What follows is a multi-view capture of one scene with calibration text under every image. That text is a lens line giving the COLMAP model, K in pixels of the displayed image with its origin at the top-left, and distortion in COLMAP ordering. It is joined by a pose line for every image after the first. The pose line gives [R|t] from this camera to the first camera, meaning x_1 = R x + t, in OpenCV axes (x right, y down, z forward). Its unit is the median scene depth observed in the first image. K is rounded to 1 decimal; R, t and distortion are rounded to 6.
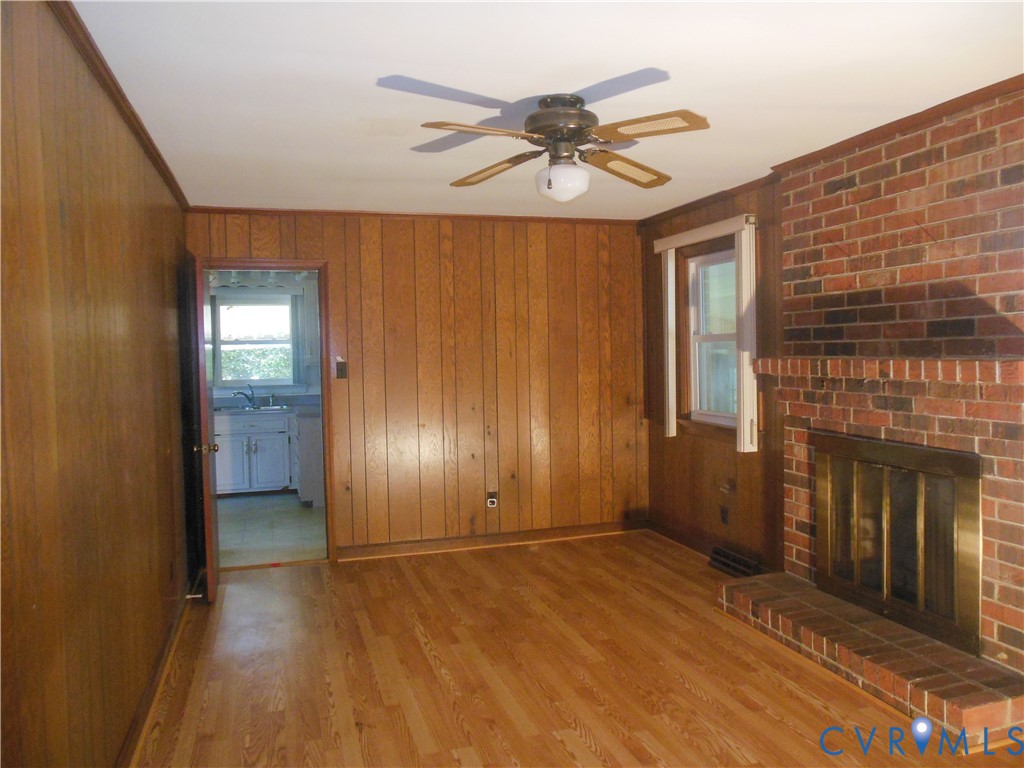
lens RADIAL K [[765.4, 0, 517.2], [0, 765.4, 386.2], [0, 0, 1]] dist [0.004742, 0.002898]
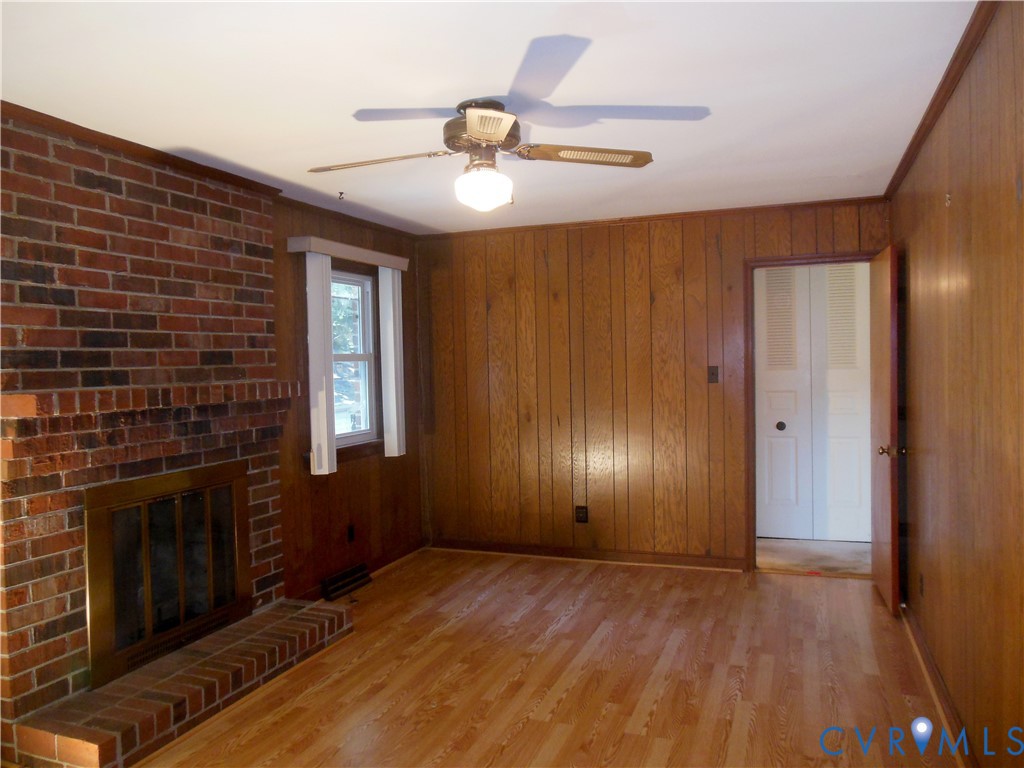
lens RADIAL K [[765.4, 0, 516.1], [0, 765.4, 379.8], [0, 0, 1]] dist [0.004742, 0.002898]
pose [[-0.783563, 0.023639, 0.620863, -0.495238], [0.067958, 0.996541, 0.047823, -0.062251], [-0.617585, 0.079665, -0.782459, 1.526130]]
